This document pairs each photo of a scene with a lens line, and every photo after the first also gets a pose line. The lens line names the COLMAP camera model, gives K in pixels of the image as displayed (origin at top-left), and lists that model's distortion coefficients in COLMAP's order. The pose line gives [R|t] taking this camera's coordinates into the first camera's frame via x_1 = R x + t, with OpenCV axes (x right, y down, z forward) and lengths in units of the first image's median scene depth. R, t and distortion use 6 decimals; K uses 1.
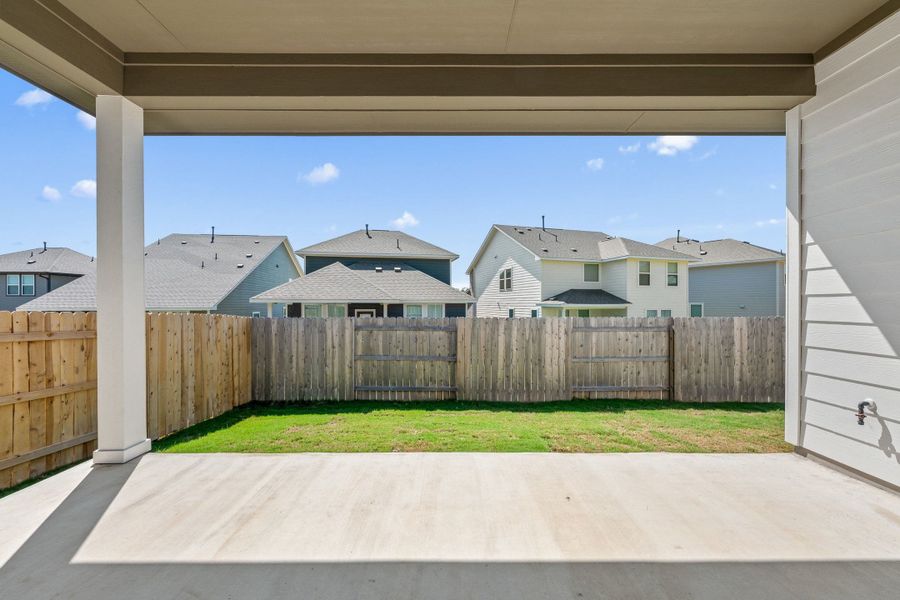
lens RADIAL K [[364.8, 0, 451.4], [0, 364.8, 303.7], [0, 0, 1]] dist [0.001207, 0.000107]
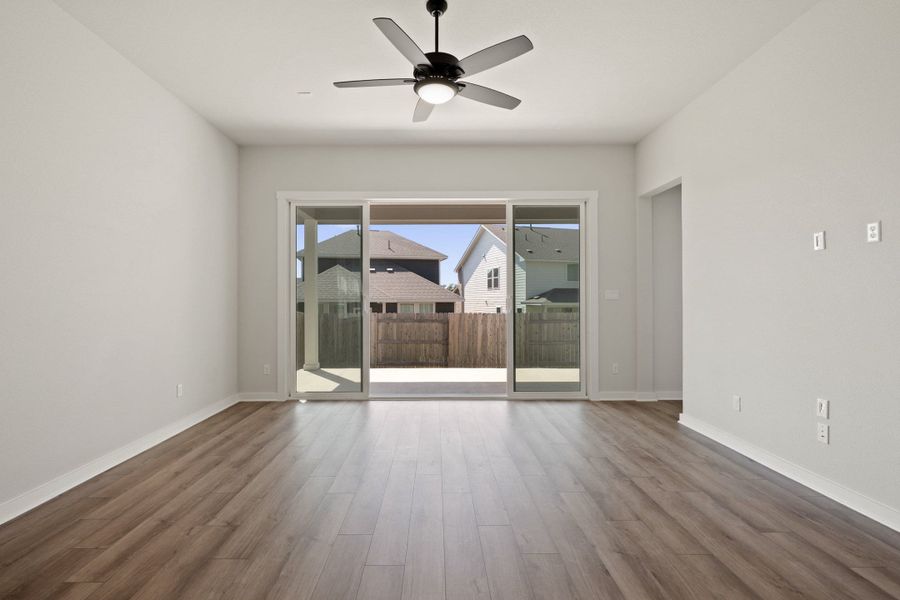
lens RADIAL K [[432.6, 0, 430.6], [0, 432.6, 298.1], [0, 0, 1]] dist [0.001256, 0.000331]
pose [[0.999884, -0.002578, -0.015012, -0.028790], [0.002471, 0.999971, -0.007170, -0.008662], [0.015030, 0.007132, 0.999862, -0.672966]]
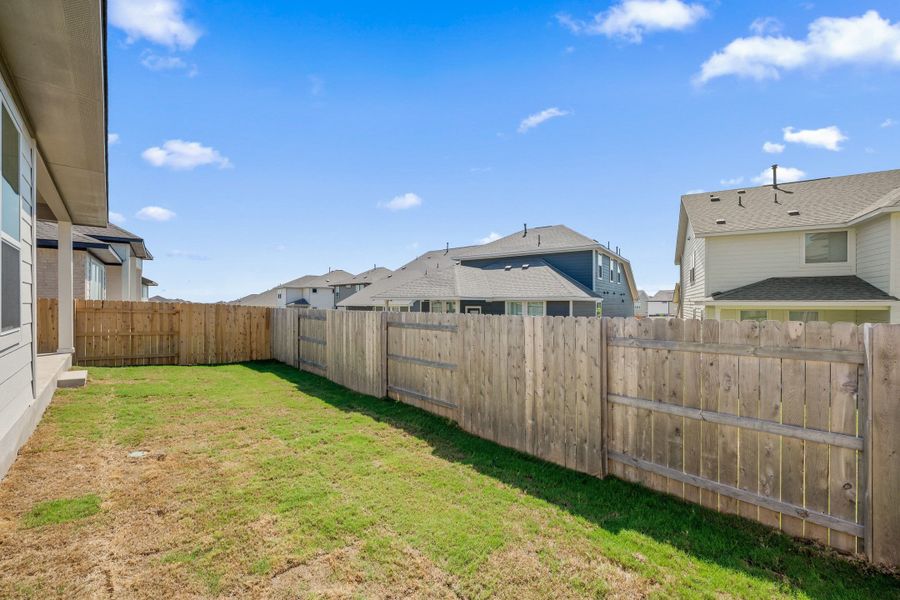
lens RADIAL K [[364.8, 0, 451.4], [0, 364.8, 303.7], [0, 0, 1]] dist [0.001207, 0.000107]
pose [[0.678557, 0.003710, -0.734538, 1.108326], [-0.003853, 0.999991, 0.001491, 0.015095], [0.734538, 0.001818, 0.678565, 0.468170]]
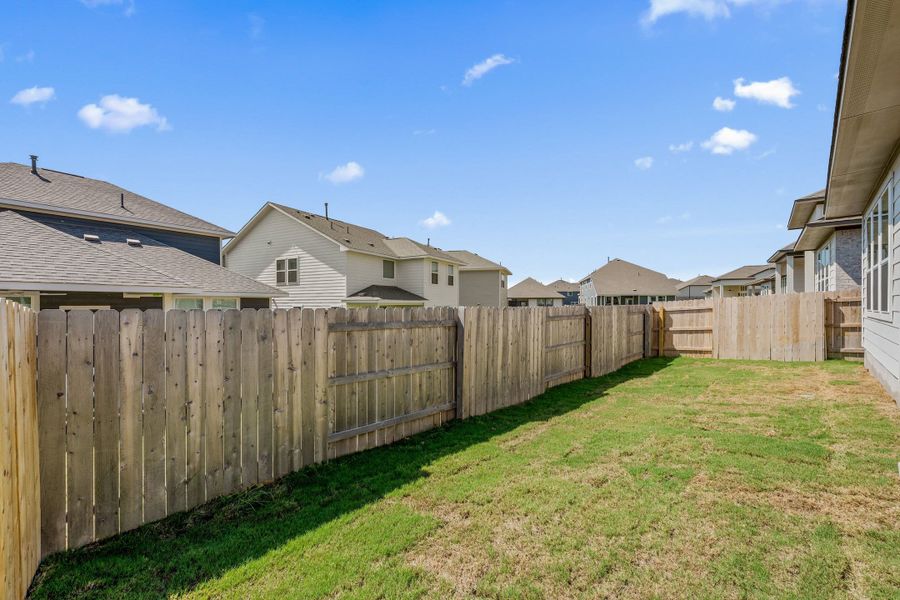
lens RADIAL K [[358.3, 0, 451.9], [0, 358.3, 304.8], [0, 0, 1]] dist [0.002762, 0.000094]
pose [[0.712293, -0.001111, 0.701881, -0.492225], [0.000287, 0.999999, 0.001291, 0.030263], [-0.701882, -0.000718, 0.712293, 0.479337]]
